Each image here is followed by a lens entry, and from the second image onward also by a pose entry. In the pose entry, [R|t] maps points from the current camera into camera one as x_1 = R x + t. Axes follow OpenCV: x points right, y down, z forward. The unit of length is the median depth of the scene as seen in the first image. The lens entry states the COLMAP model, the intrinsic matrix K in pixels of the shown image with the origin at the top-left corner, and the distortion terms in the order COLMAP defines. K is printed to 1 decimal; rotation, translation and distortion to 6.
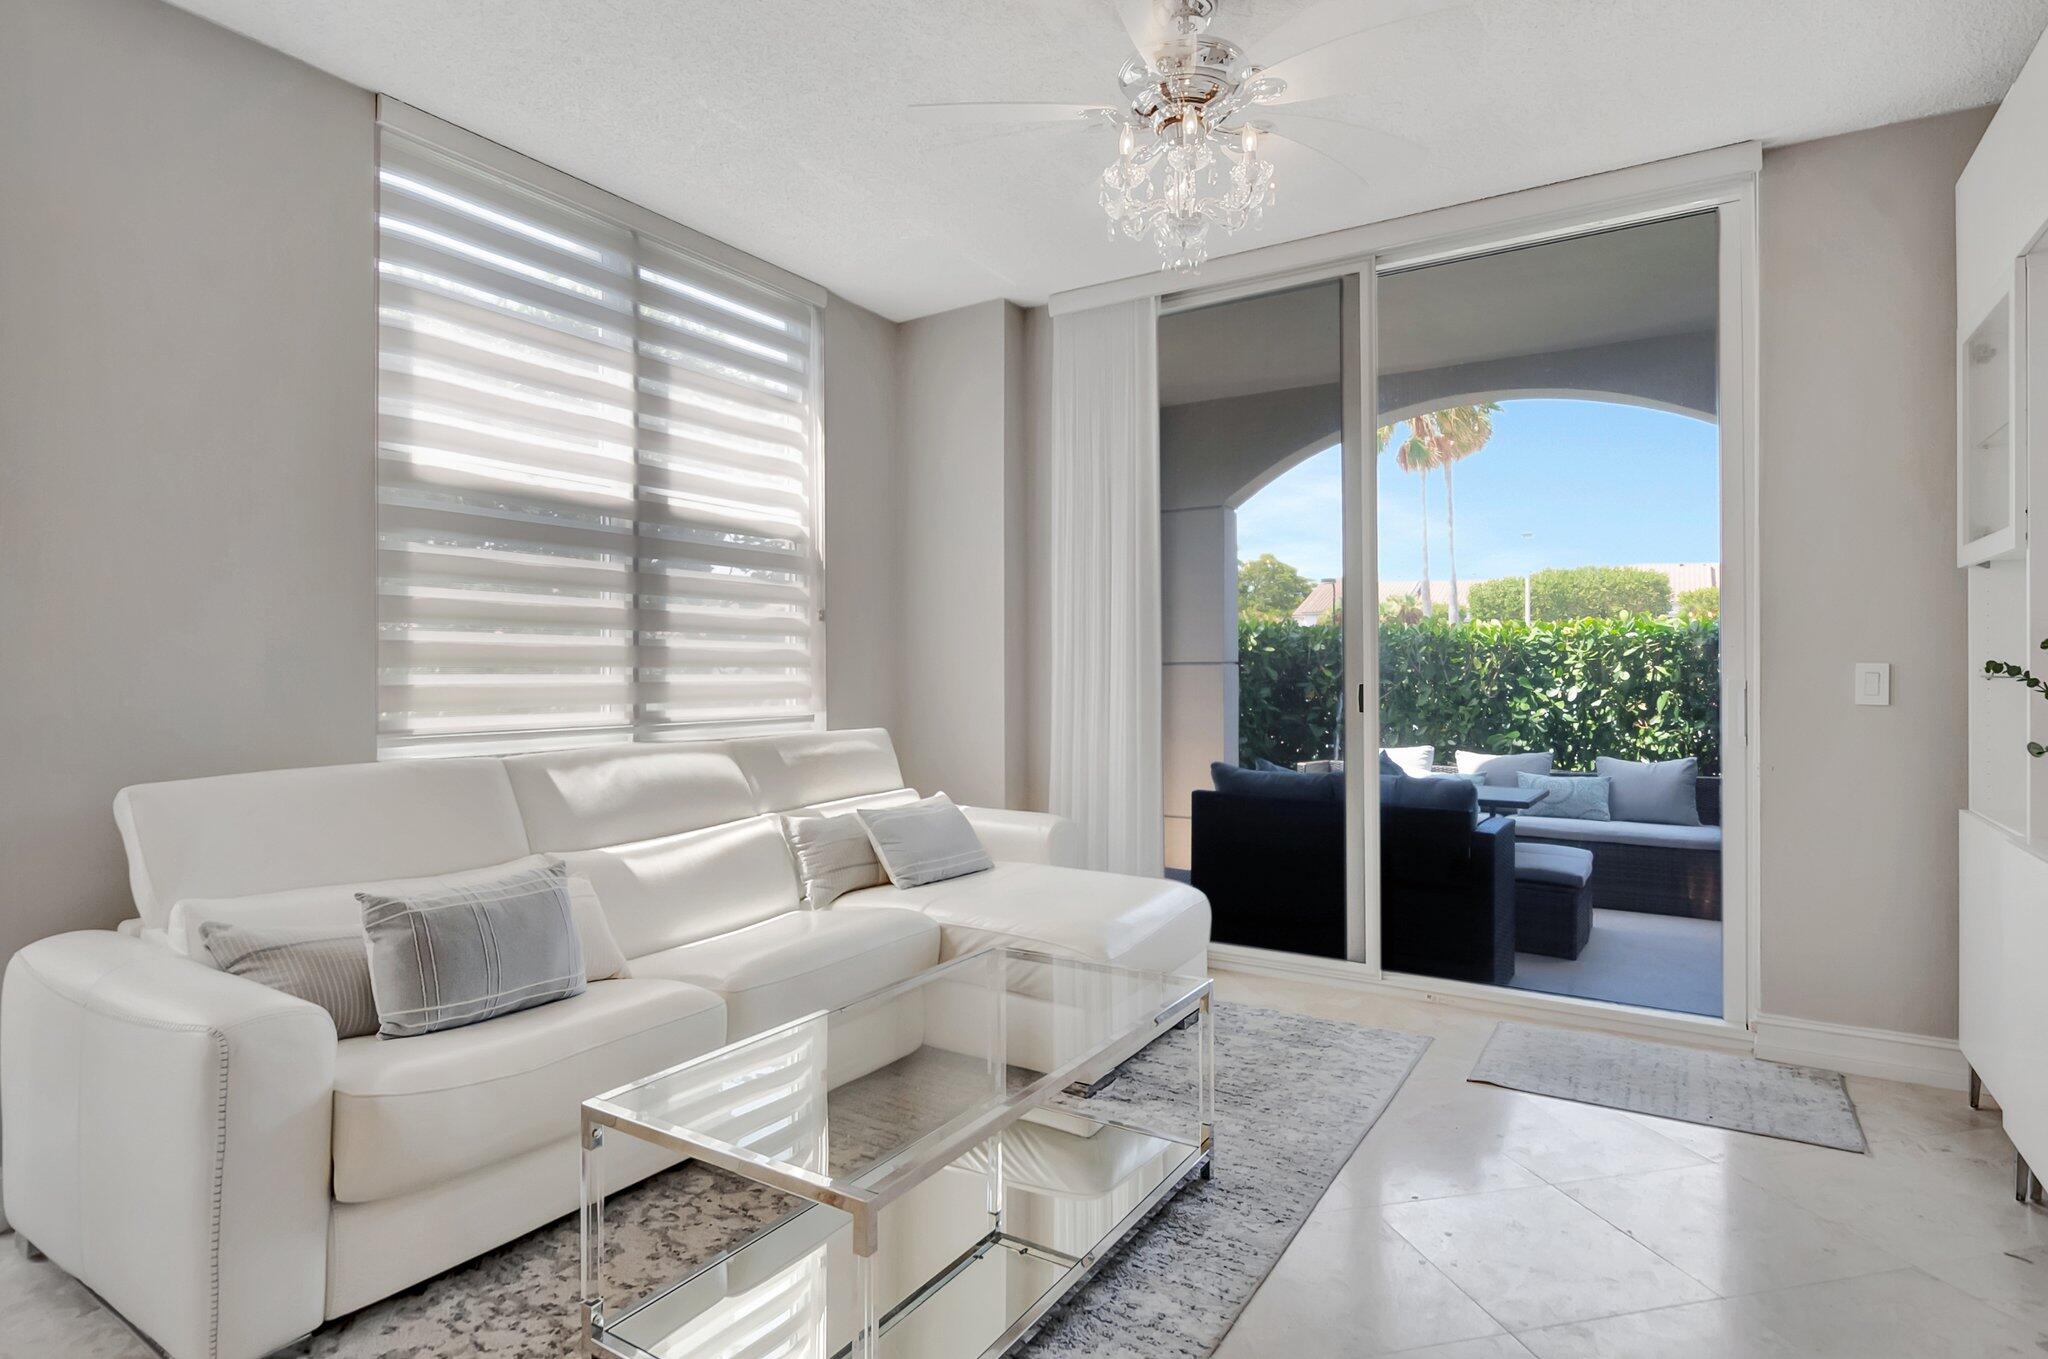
lens RADIAL K [[1080.1, 0, 1004.7], [0, 1080.1, 661.2], [0, 0, 1]] dist [-0.011237, 0.003334]
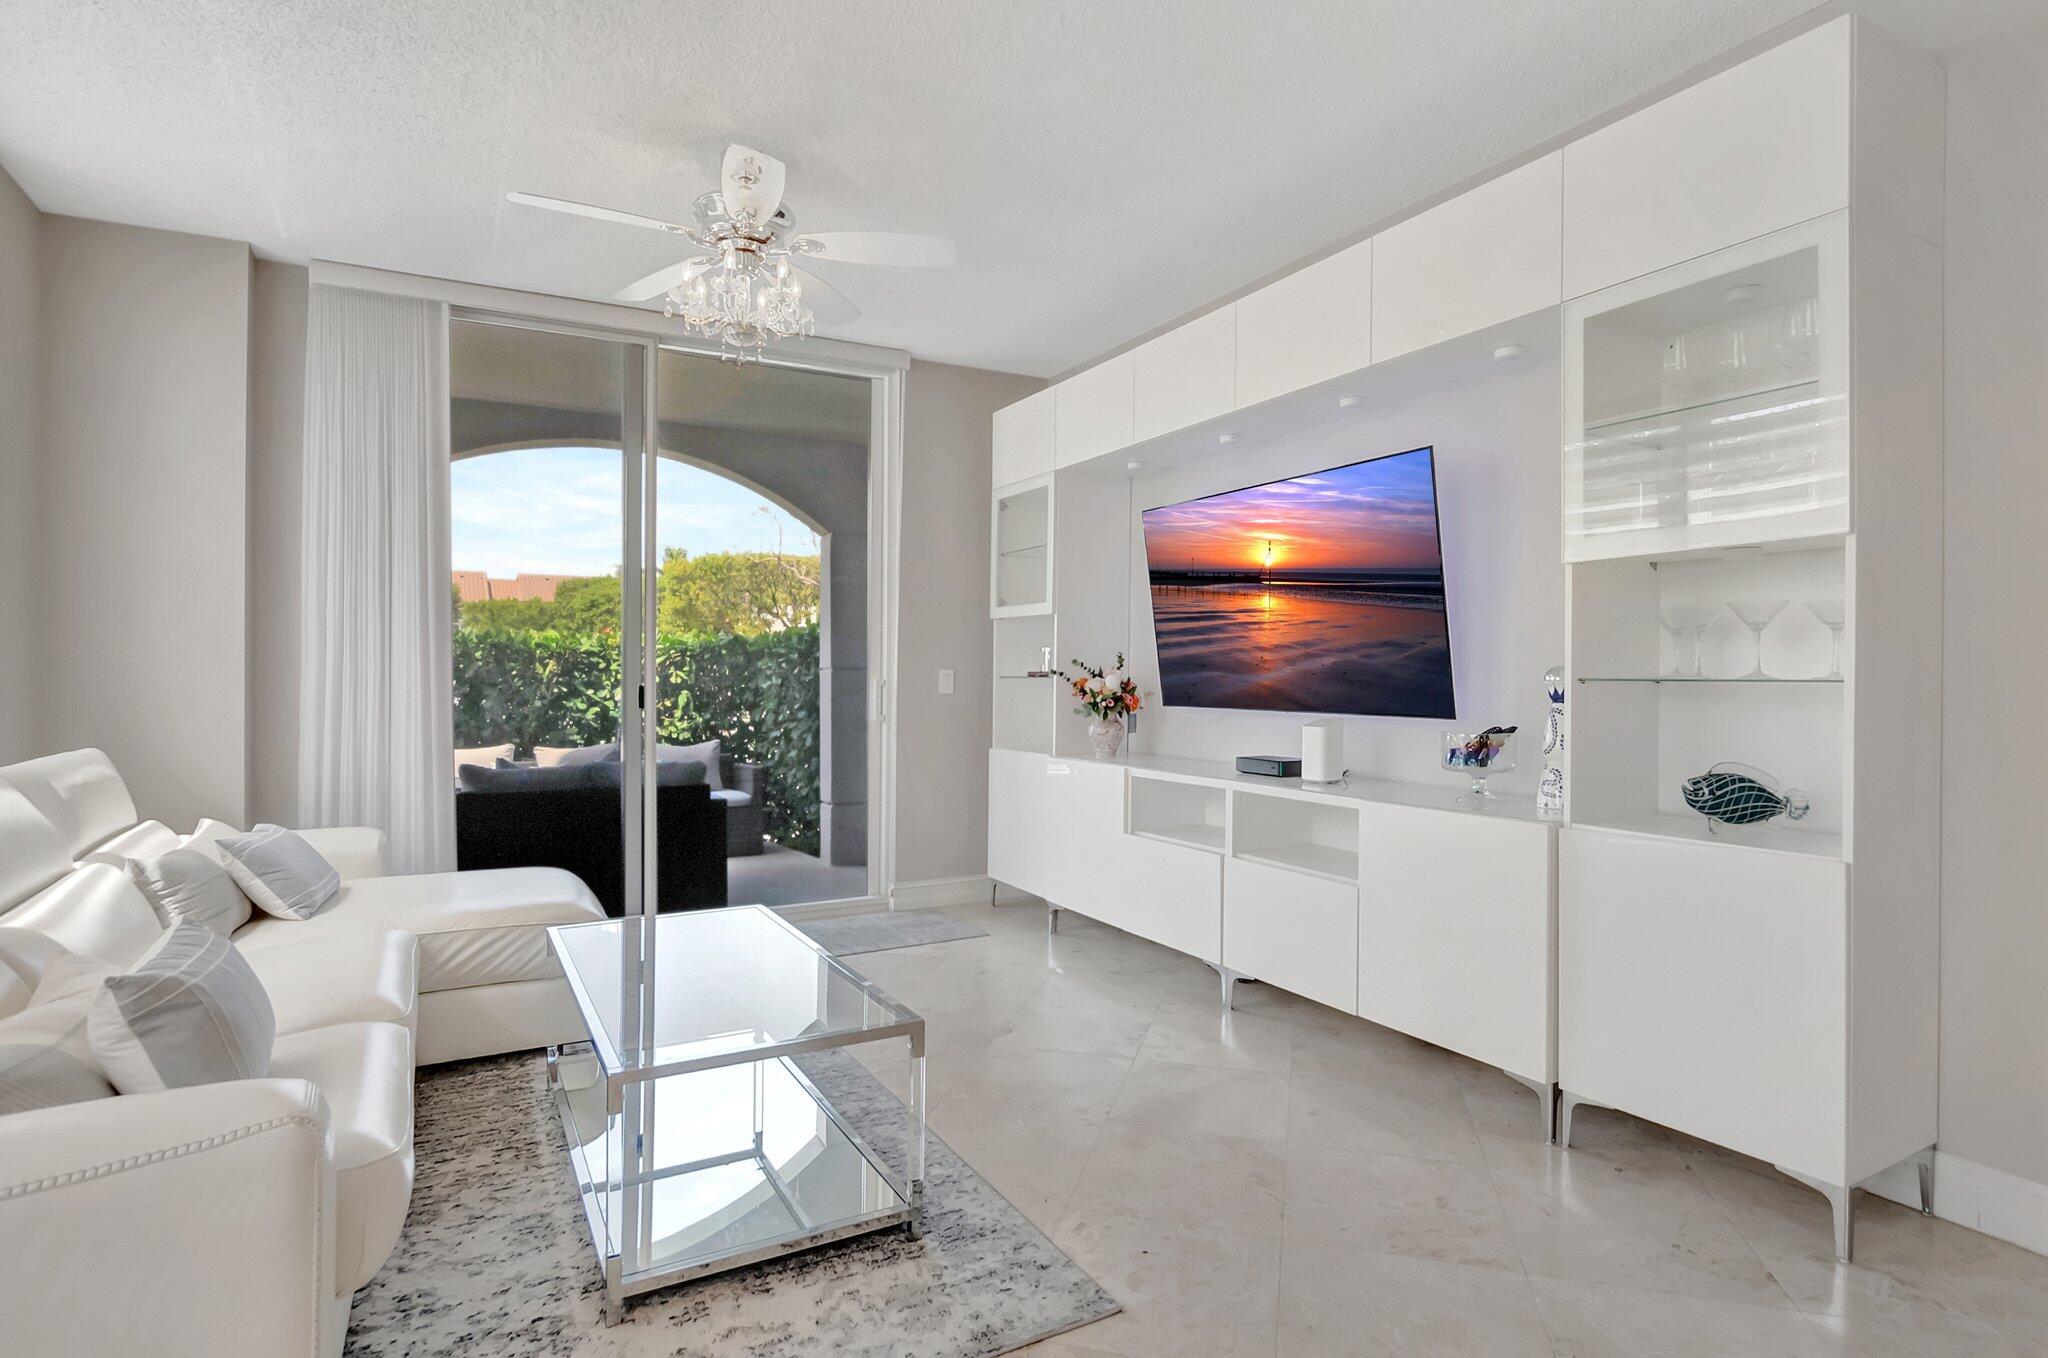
lens RADIAL K [[1080.1, 0, 1010.3], [0, 1080.1, 670.6], [0, 0, 1]] dist [-0.011237, 0.003334]
pose [[0.467206, 0.003975, 0.884140, -0.343039], [-0.007510, 0.999972, -0.000527, 0.001055], [-0.884117, -0.006394, 0.467222, 0.041581]]
